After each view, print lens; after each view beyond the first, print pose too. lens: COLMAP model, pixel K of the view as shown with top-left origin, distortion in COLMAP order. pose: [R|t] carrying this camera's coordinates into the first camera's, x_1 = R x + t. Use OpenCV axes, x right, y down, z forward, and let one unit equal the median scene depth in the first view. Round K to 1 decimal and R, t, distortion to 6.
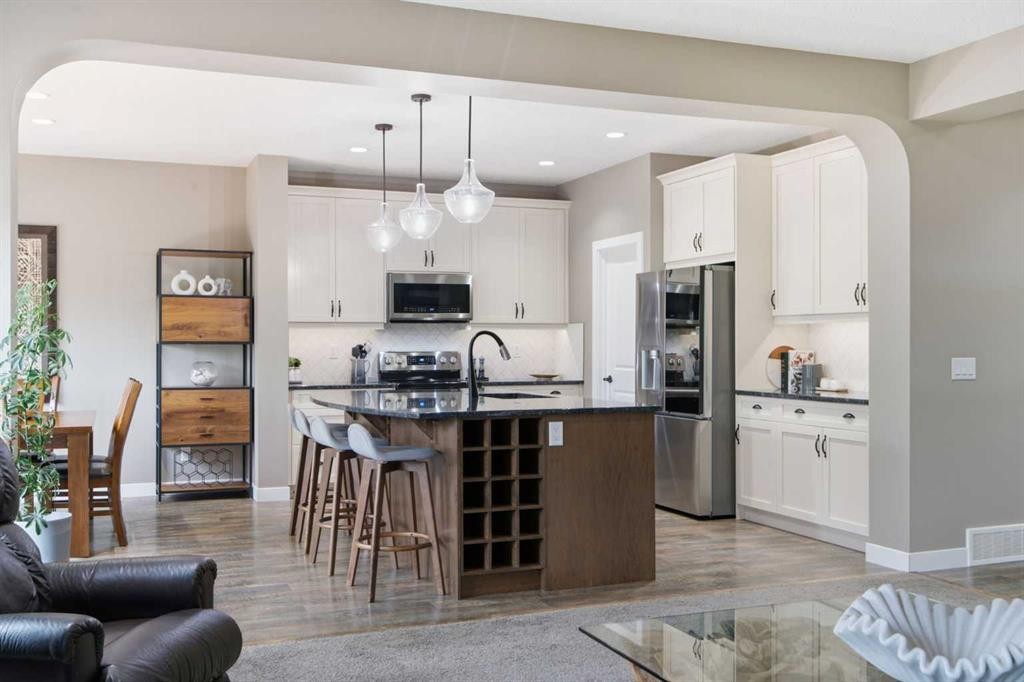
lens RADIAL K [[1013.5, 0, 507.4], [0, 1013.5, 342.8], [0, 0, 1]] dist [0.015626, -0.018541]
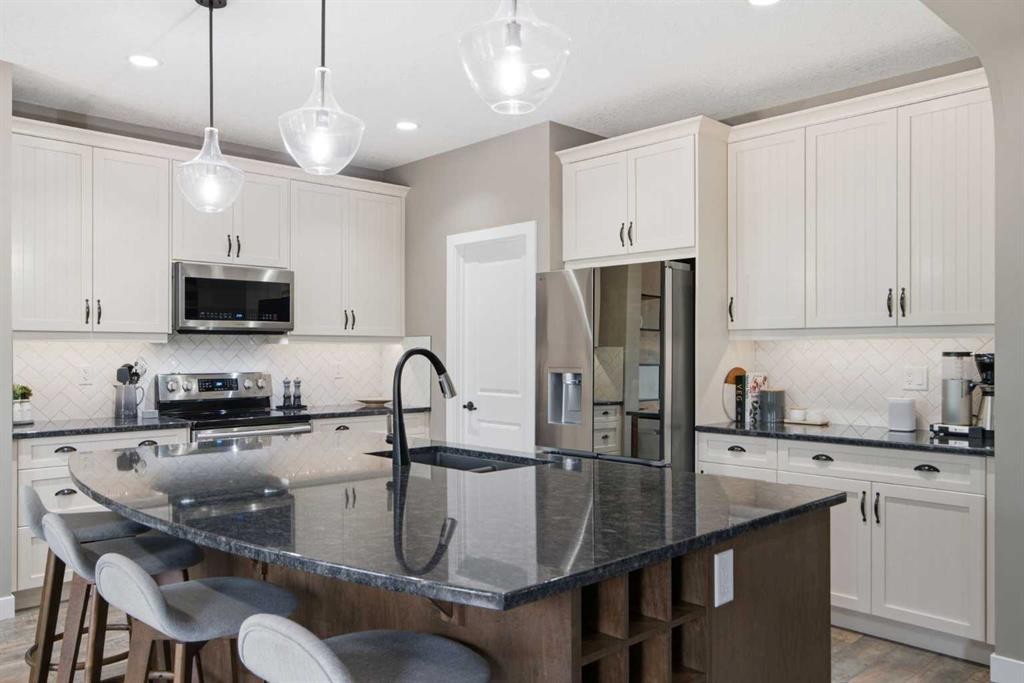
lens RADIAL K [[771.8, 0, 508.4], [0, 771.8, 350.2], [0, 0, 1]] dist [-0.005177, 0.004726]
pose [[0.928782, 0.002483, 0.370618, -0.109730], [-0.001760, 0.999996, -0.002288, -0.008001], [-0.370622, 0.001472, 0.928782, 0.452284]]
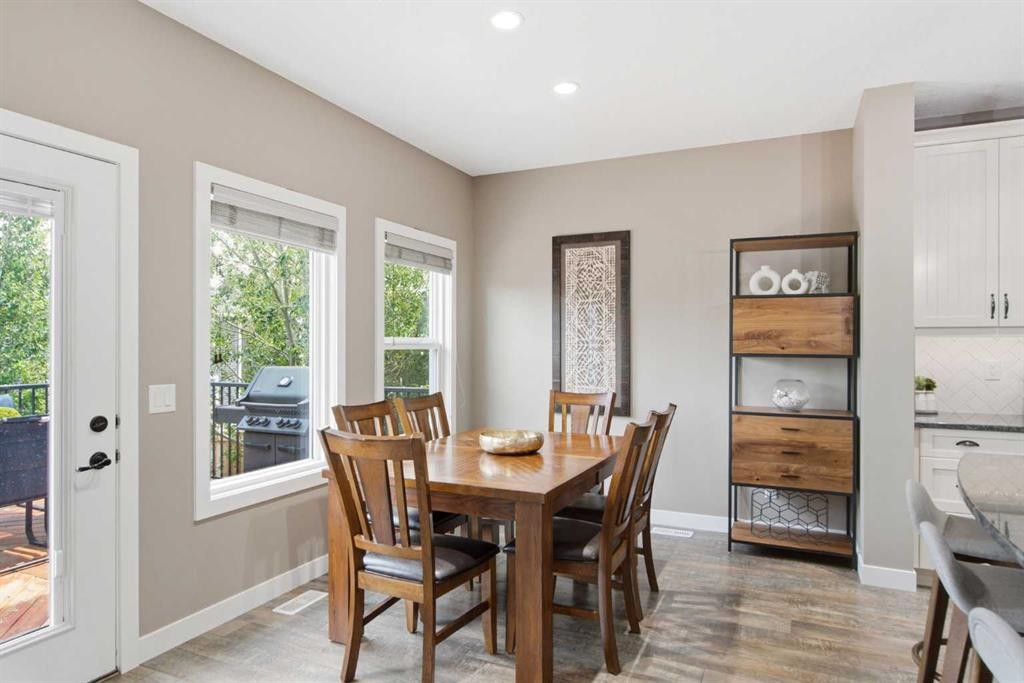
lens RADIAL K [[612.2, 0, 513.7], [0, 612.2, 344.8], [0, 0, 1]] dist [-0.002972, -0.001695]
pose [[0.694204, 0.002133, -0.719776, -0.109255], [-0.003951, 0.999992, -0.000847, -0.007478], [0.719768, 0.003431, 0.694206, 0.529864]]
